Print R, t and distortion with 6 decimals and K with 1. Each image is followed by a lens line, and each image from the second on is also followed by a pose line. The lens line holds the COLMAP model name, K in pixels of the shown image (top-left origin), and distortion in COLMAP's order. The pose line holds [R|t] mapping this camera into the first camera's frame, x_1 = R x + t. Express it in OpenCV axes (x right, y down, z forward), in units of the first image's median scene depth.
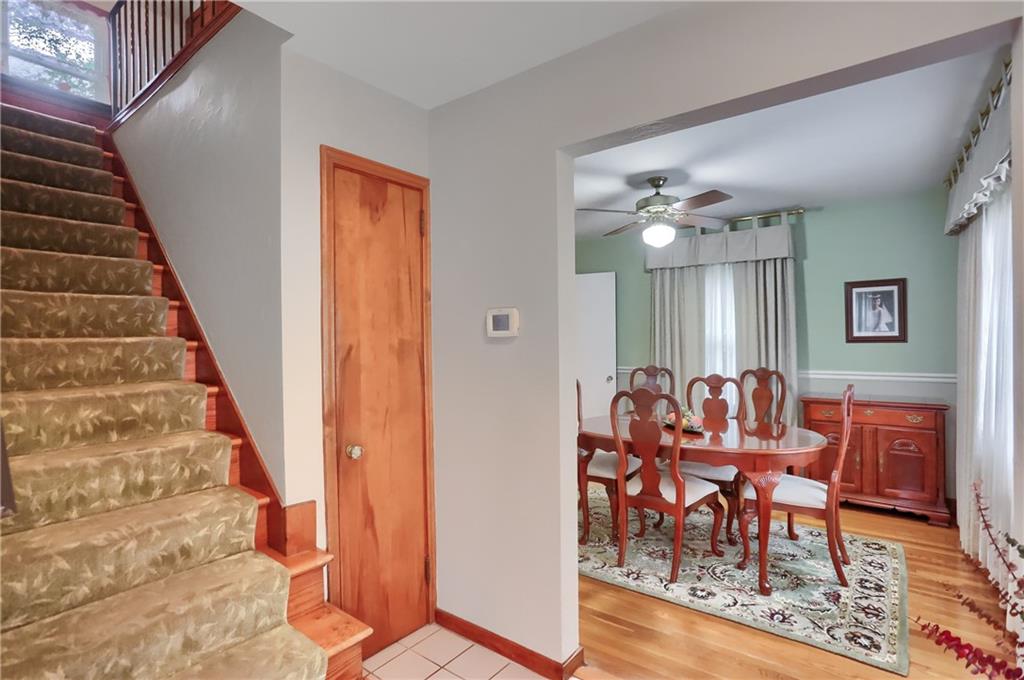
lens RADIAL K [[506.5, 0, 498.7], [0, 506.5, 339.6], [0, 0, 1]] dist [-0.063651, 0.025795]
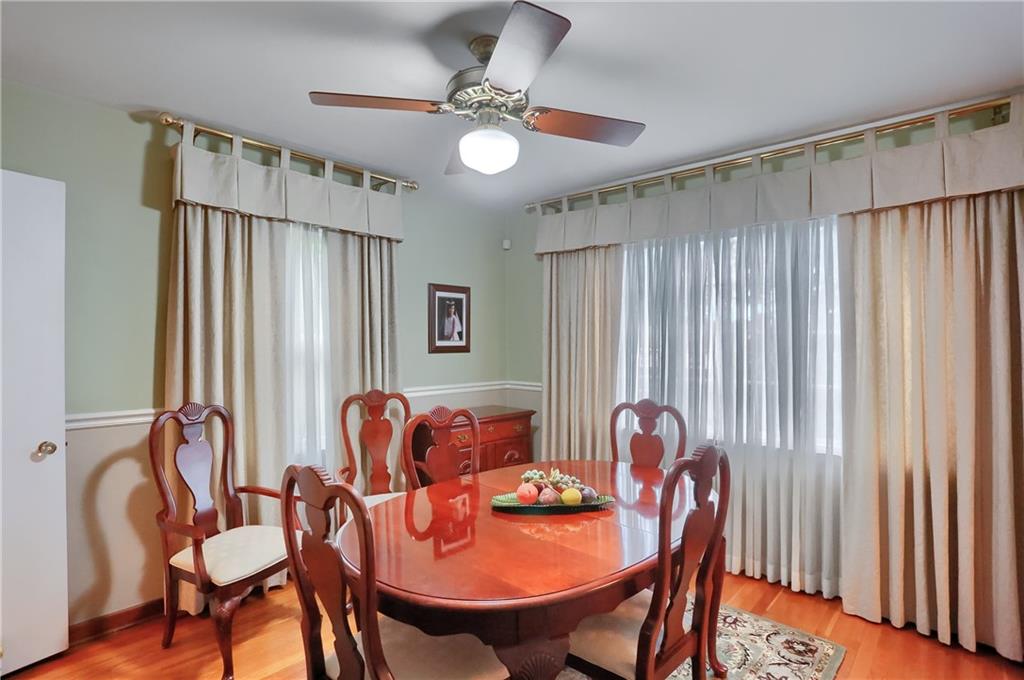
lens RADIAL K [[506.5, 0, 498.7], [0, 506.5, 339.6], [0, 0, 1]] dist [-0.063651, 0.025795]
pose [[0.079620, 0.020584, 0.996613, -0.177223], [0.003841, 0.999773, -0.020956, 0.001475], [-0.996818, 0.005496, 0.079523, 0.850101]]
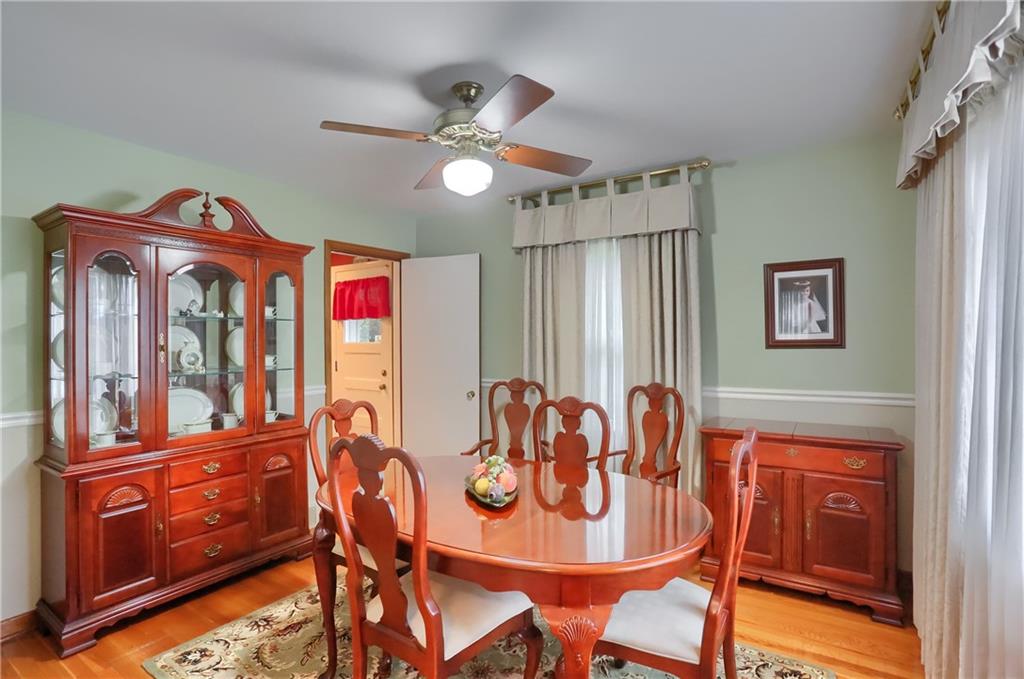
lens RADIAL K [[505.7, 0, 512.0], [0, 505.7, 339.5], [0, 0, 1]] dist [-0.075958, 0.033905]
pose [[0.994872, 0.005487, 0.100995, 0.278217], [-0.004812, 0.999964, -0.006929, -0.000146], [-0.101029, 0.006407, 0.994863, 0.336610]]
